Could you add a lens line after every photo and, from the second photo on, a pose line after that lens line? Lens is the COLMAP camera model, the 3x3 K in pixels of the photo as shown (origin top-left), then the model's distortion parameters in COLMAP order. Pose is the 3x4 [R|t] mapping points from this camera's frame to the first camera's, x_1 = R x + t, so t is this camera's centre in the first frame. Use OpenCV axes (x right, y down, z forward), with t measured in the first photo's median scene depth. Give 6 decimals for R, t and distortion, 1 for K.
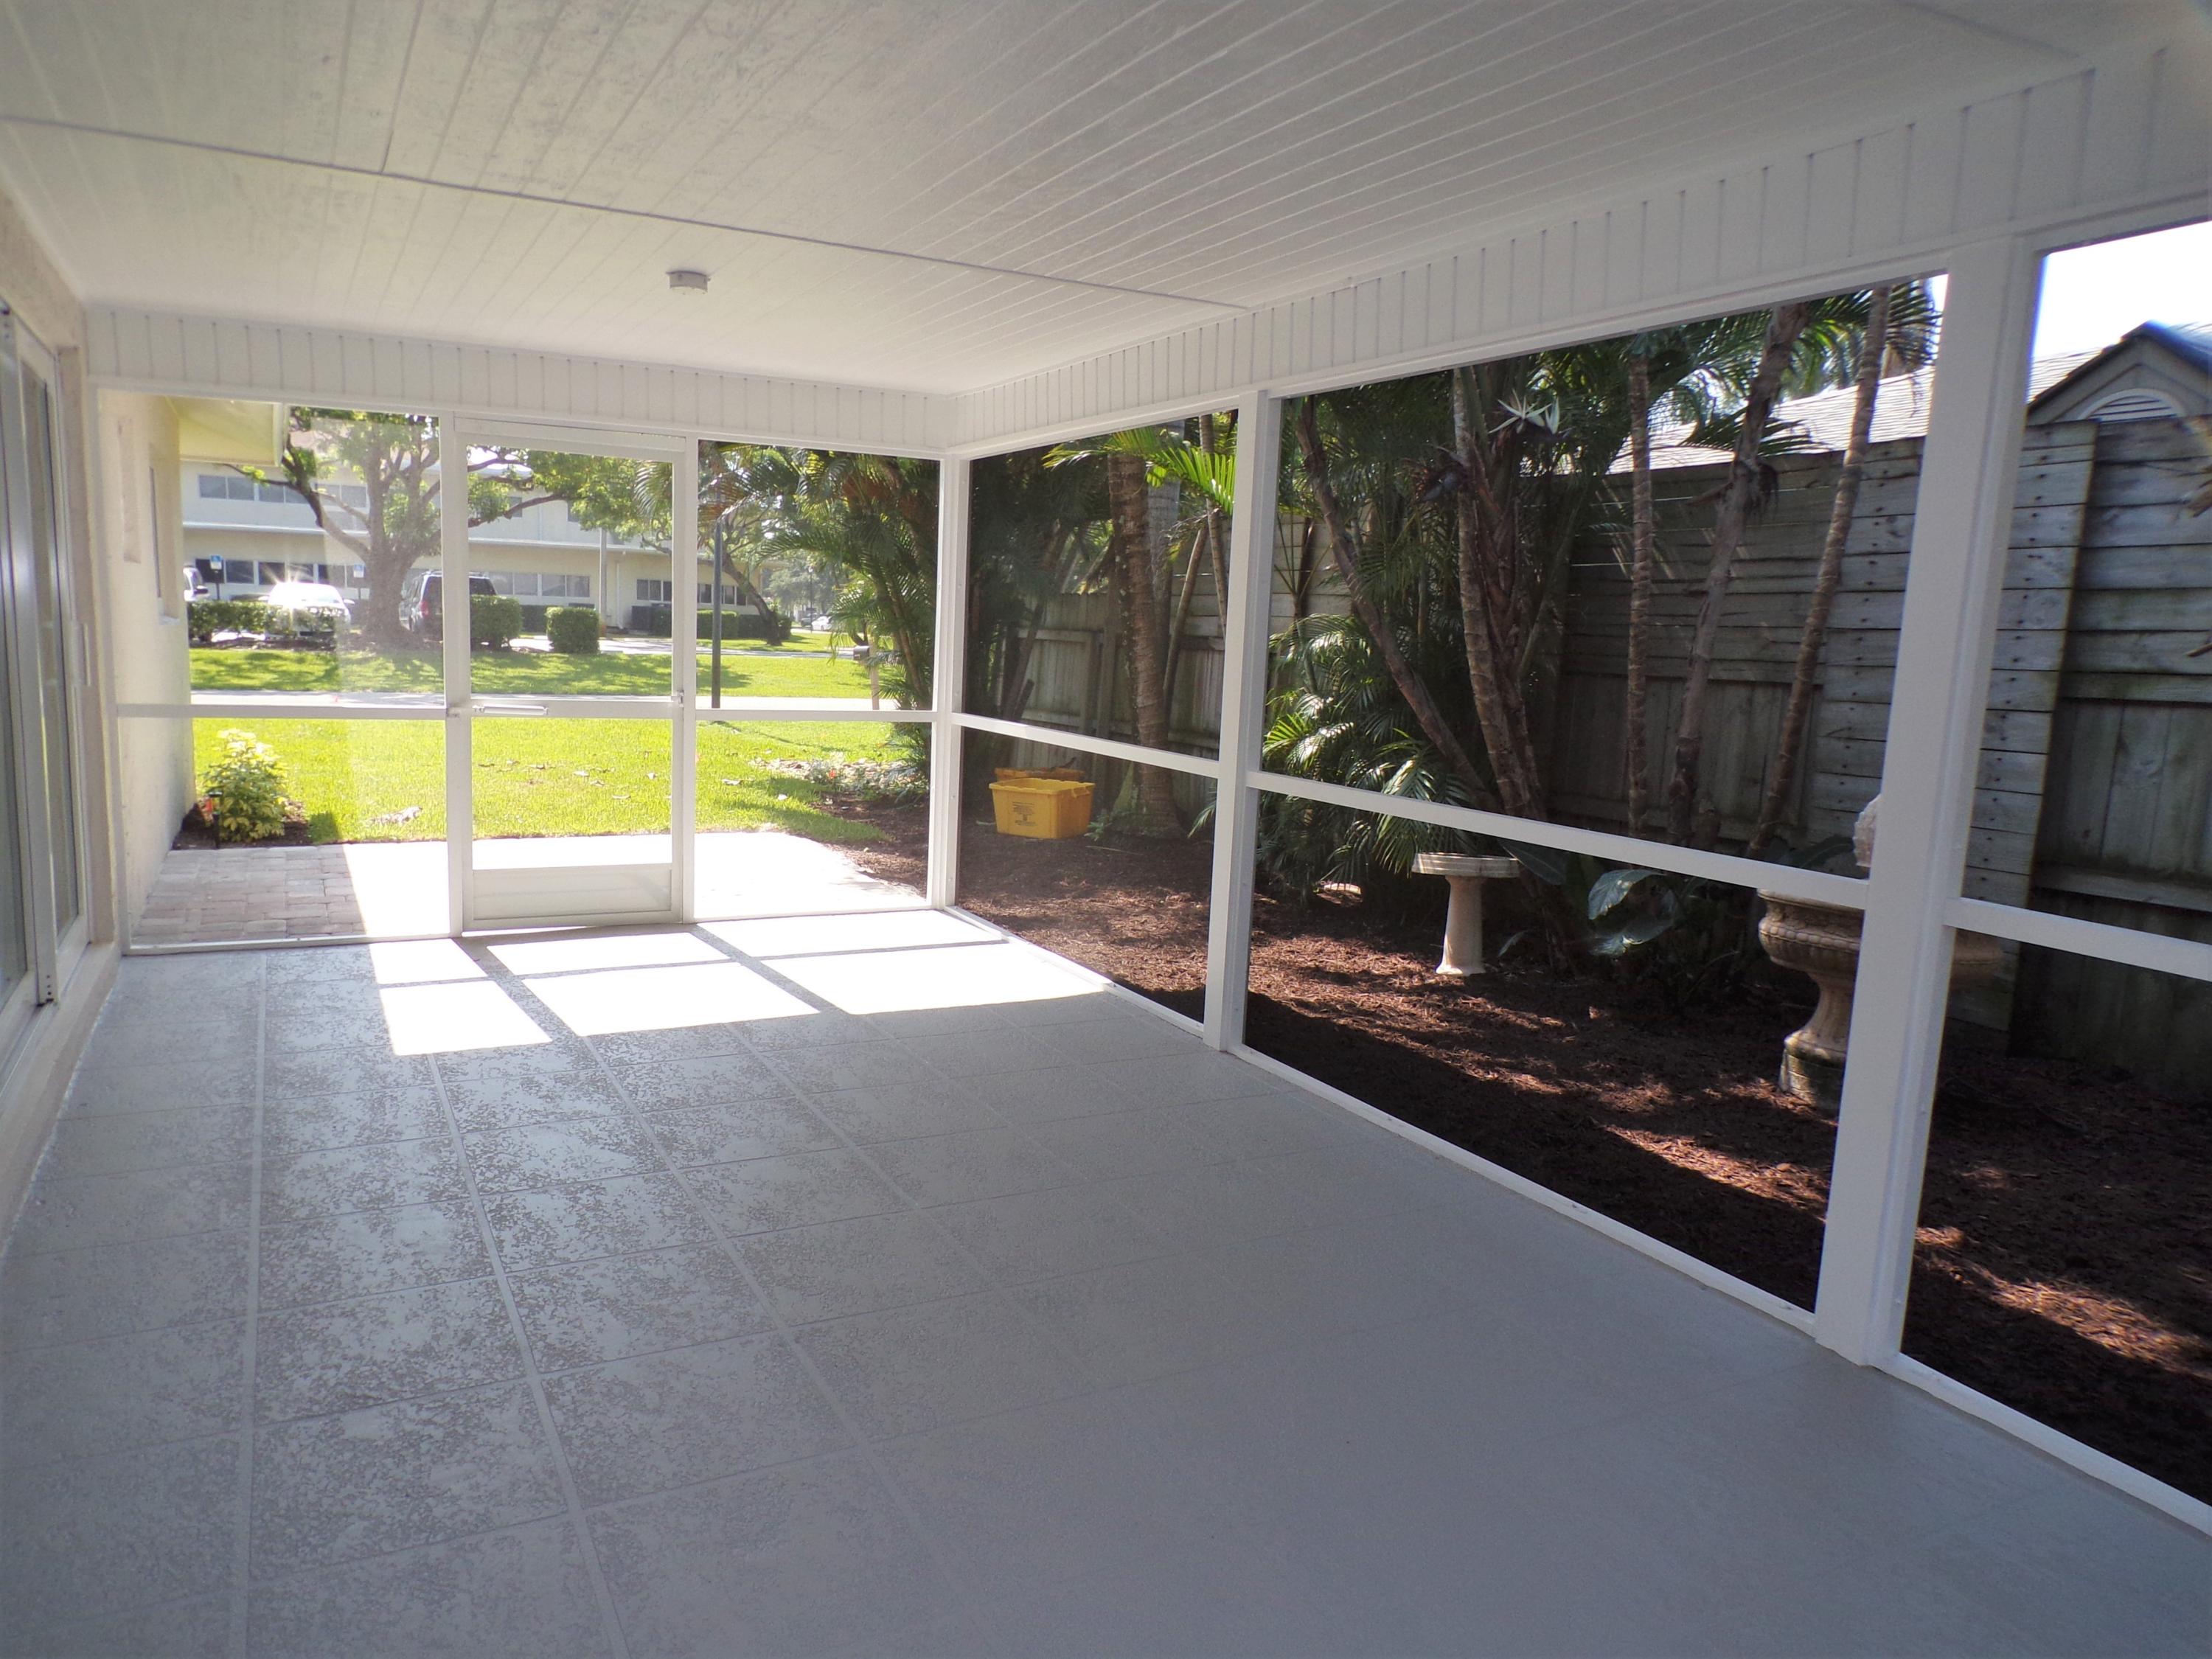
lens RADIAL K [[1500.7, 0, 1089.3], [0, 1500.7, 831.8], [0, 0, 1]] dist [0.005503, 0.000309]
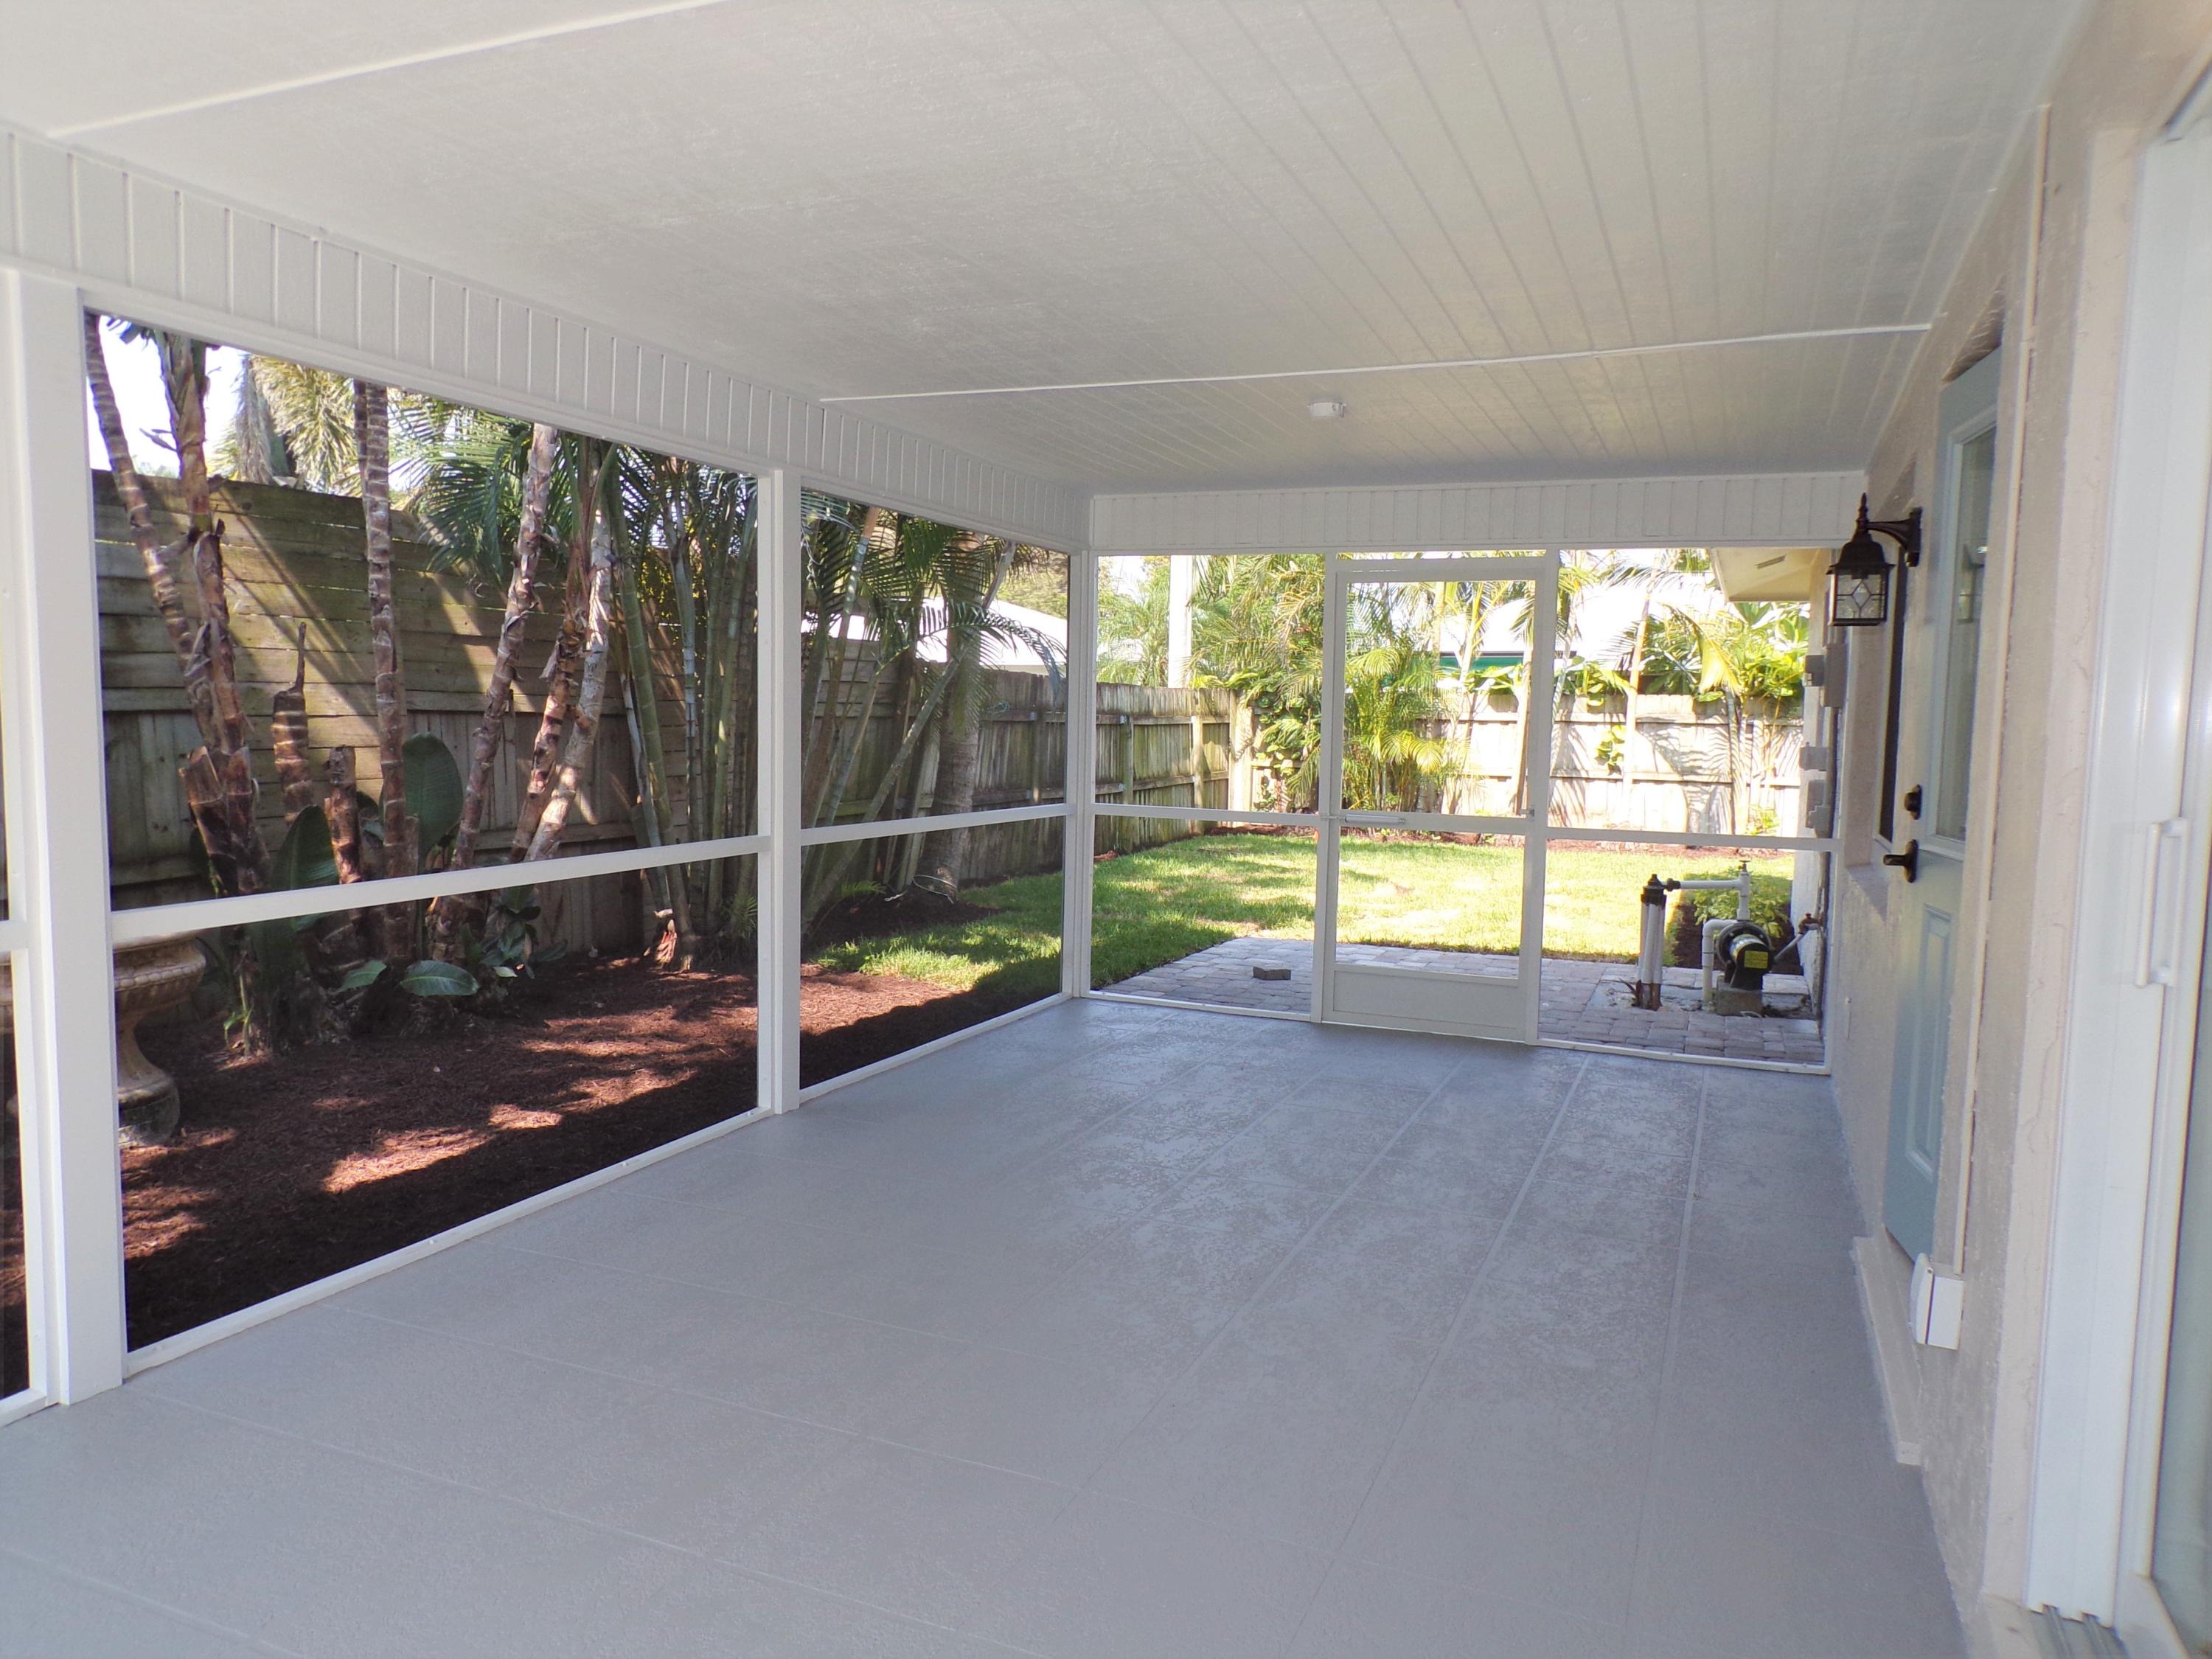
lens RADIAL K [[1500.7, 0, 1092.5], [0, 1500.7, 826.8], [0, 0, 1]] dist [0.005503, 0.000309]
pose [[-0.625698, -0.125889, 0.769841, -0.817431], [0.050100, 0.978369, 0.200708, -0.241890], [-0.778455, 0.164152, -0.605856, 1.437228]]
